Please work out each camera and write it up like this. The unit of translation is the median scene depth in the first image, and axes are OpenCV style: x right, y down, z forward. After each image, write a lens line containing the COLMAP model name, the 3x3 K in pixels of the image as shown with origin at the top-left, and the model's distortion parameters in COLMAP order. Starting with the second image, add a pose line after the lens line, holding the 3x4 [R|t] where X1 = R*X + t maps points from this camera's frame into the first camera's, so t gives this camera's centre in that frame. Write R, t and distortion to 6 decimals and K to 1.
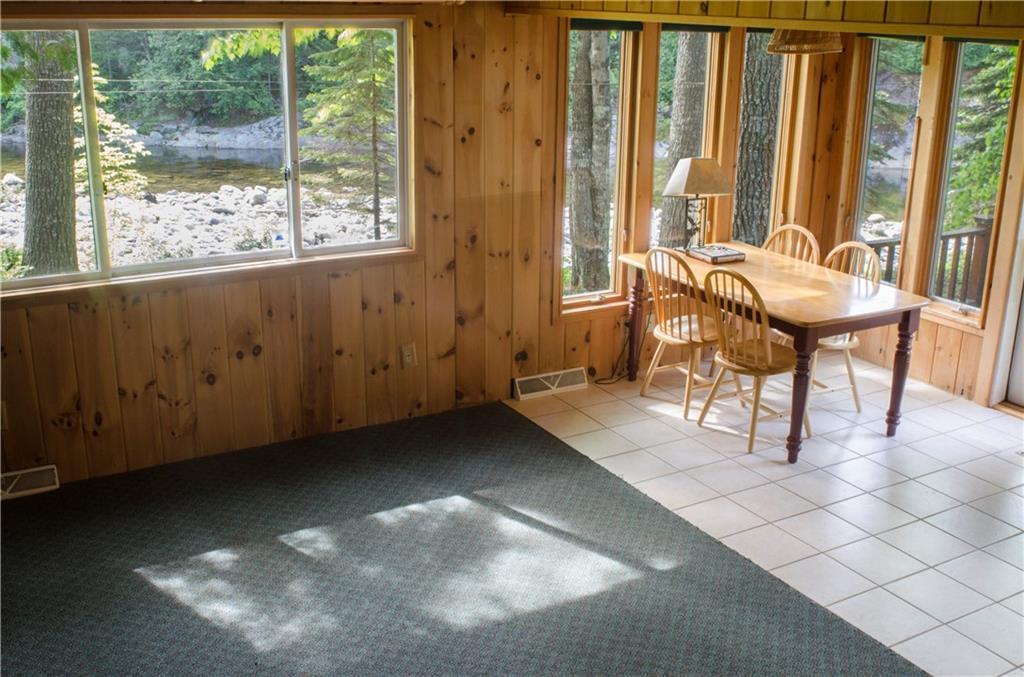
lens RADIAL K [[1058.5, 0, 517.8], [0, 1058.5, 341.0], [0, 0, 1]] dist [-0.064434, 0.000000]
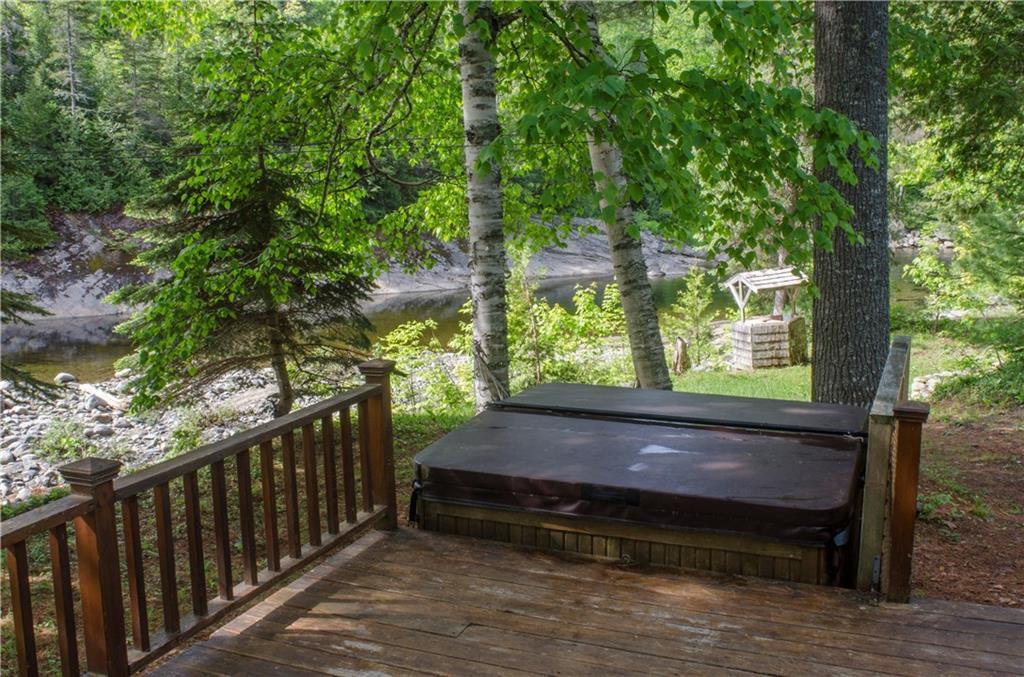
lens RADIAL K [[1058.5, 0, 512.1], [0, 1058.5, 345.4], [0, 0, 1]] dist [-0.064434, 0.000000]
pose [[0.787694, -0.120403, 0.604186, 0.483640], [0.196707, 0.978535, -0.061449, -0.152414], [-0.583818, 0.167250, 0.794470, 0.837458]]
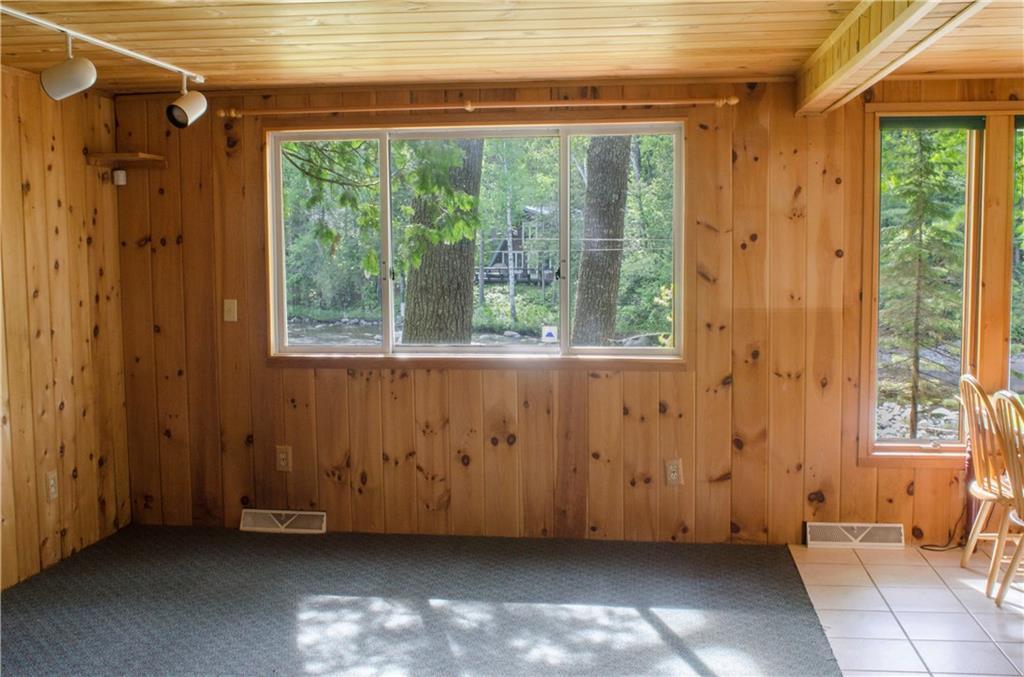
lens RADIAL K [[1058.5, 0, 520.1], [0, 1058.5, 344.2], [0, 0, 1]] dist [-0.064434, 0.000000]
pose [[0.788396, 0.035638, -0.614134, 0.355519], [-0.166641, 0.973367, -0.157440, 0.072403], [0.592167, 0.226465, 0.773338, 0.166931]]
